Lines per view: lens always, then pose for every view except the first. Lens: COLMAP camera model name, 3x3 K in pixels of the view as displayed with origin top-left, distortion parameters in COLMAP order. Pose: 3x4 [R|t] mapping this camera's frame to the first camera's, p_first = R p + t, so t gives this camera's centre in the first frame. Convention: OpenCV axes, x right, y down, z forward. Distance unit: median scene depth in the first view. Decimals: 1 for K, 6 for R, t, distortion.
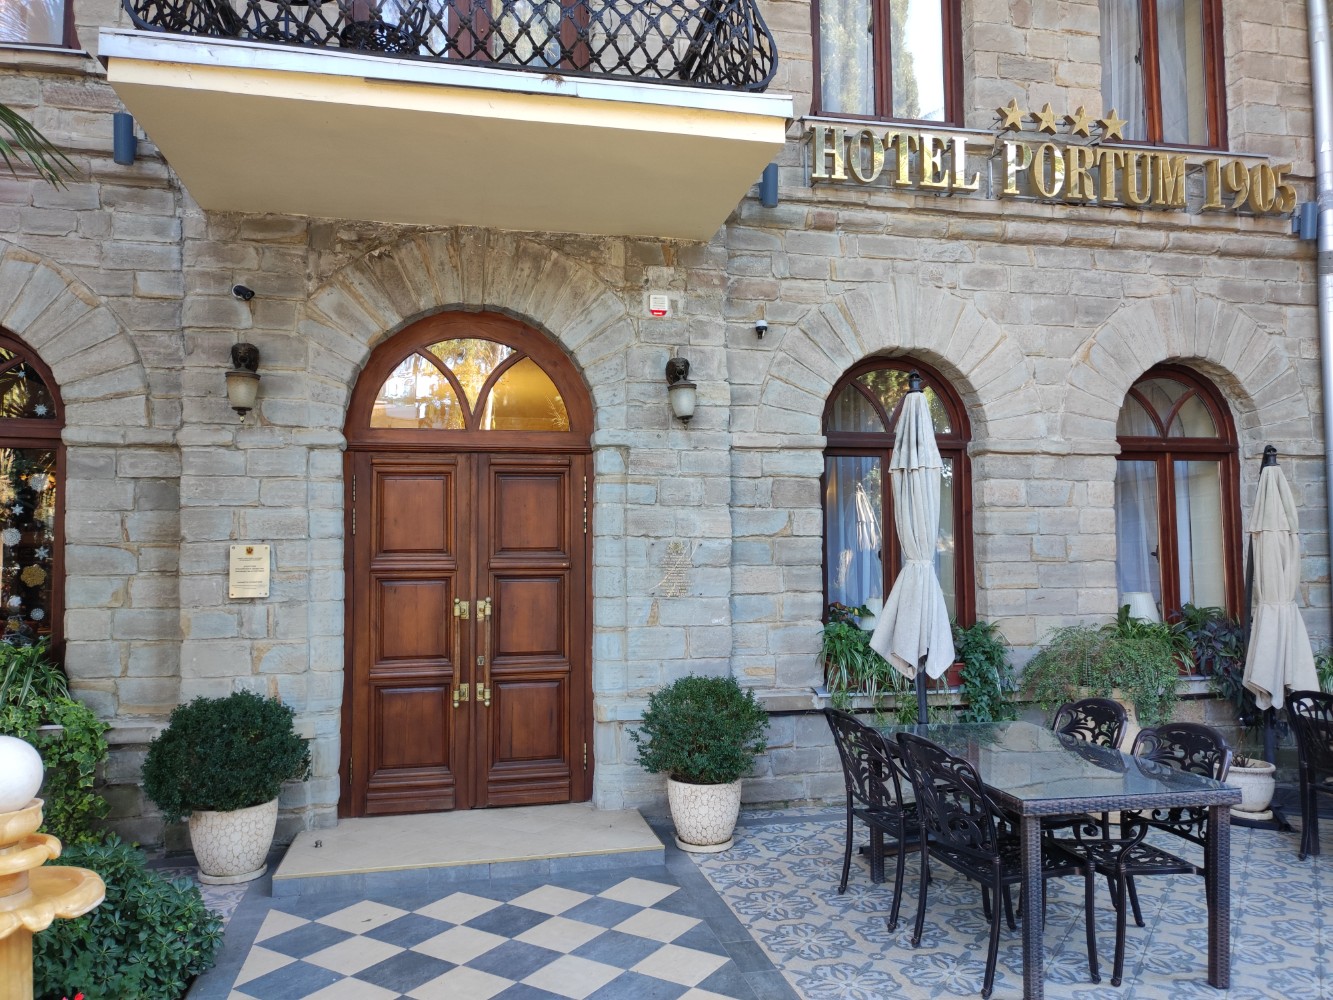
lens RADIAL K [[966.7, 0, 654.4], [0, 966.7, 488.9], [0, 0, 1]] dist [0.023625, -0.004498]
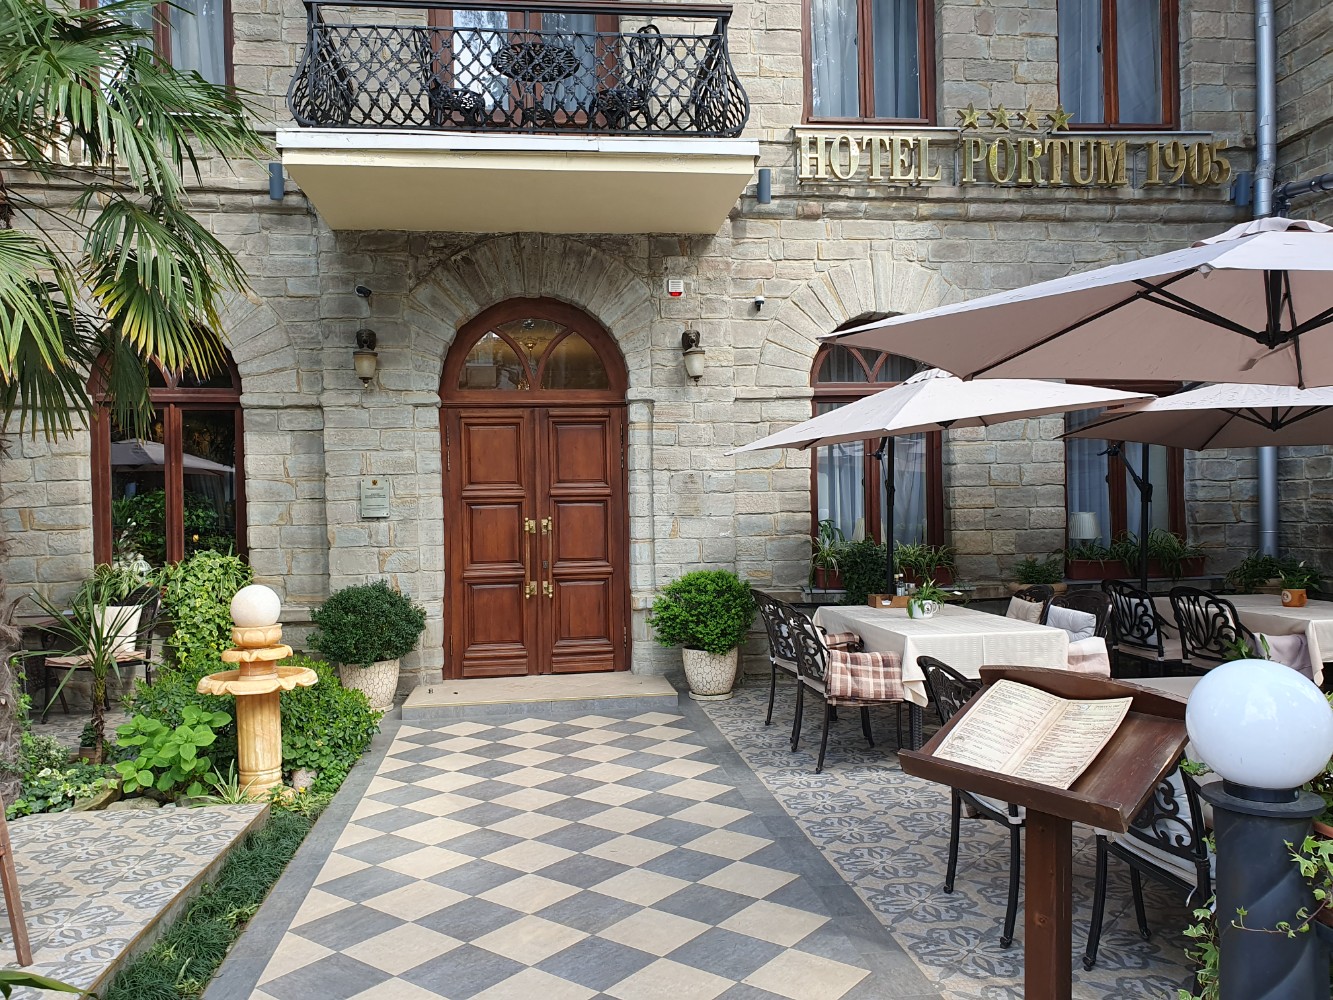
lens RADIAL K [[1177.1, 0, 664.7], [0, 1177.1, 504.7], [0, 0, 1]] dist [0.068123, -0.087838]
pose [[0.995475, -0.007723, -0.094709, 0.135883], [0.015525, 0.996517, 0.081927, -0.032834], [0.093746, -0.083027, 0.992128, -0.572090]]
